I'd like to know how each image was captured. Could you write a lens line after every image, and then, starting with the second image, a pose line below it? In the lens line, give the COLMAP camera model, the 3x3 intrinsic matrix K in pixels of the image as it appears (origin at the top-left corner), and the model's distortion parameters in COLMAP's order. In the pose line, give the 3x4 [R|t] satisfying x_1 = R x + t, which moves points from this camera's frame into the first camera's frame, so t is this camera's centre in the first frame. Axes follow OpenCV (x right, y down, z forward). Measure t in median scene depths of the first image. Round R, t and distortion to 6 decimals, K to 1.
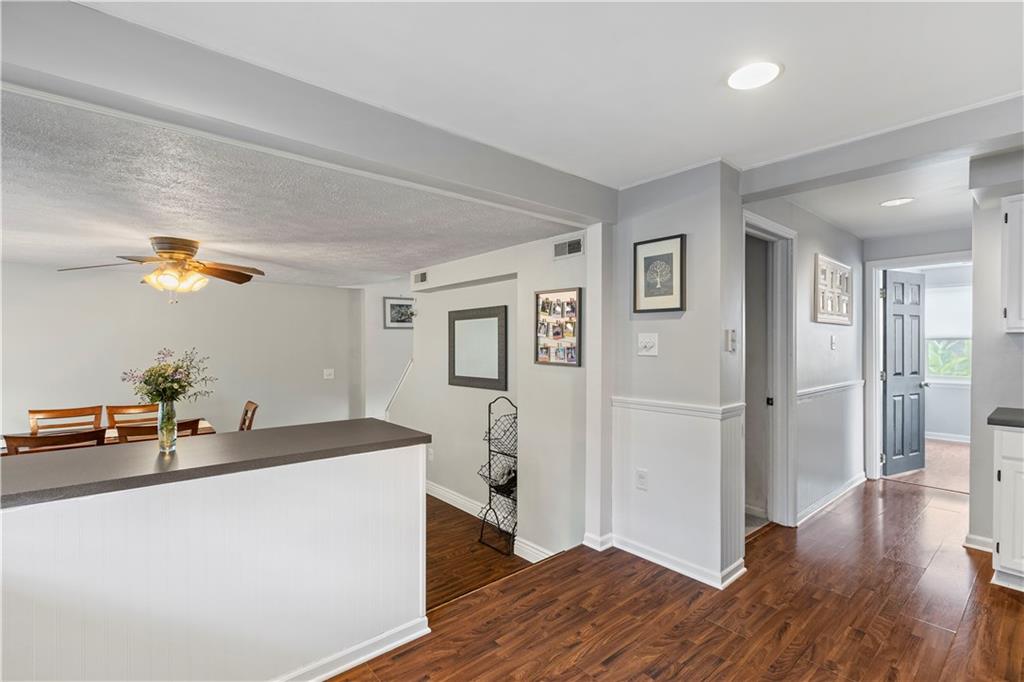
lens RADIAL K [[465.5, 0, 488.1], [0, 465.5, 344.4], [0, 0, 1]] dist [0.005114, 0.000991]
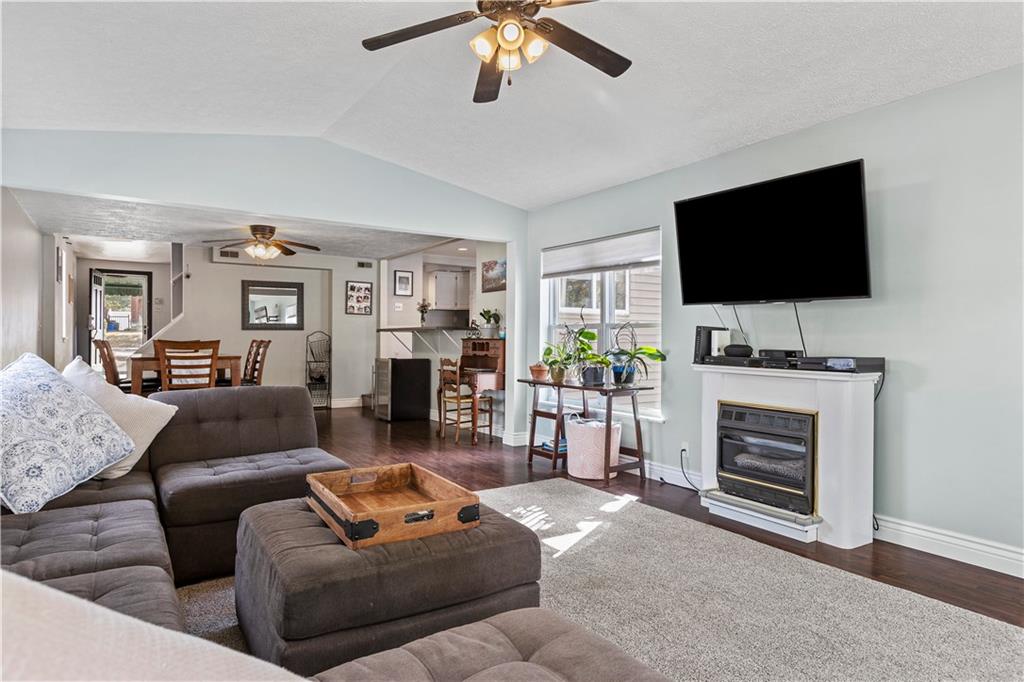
lens RADIAL K [[615.7, 0, 516.5], [0, 615.7, 341.3], [0, 0, 1]] dist [0.001599, 0.000690]
pose [[0.101872, 0.002536, 0.994794, -3.297366], [-0.000249, 0.999997, -0.002524, 0.216958], [-0.994798, 0.000010, 0.101872, -0.096076]]
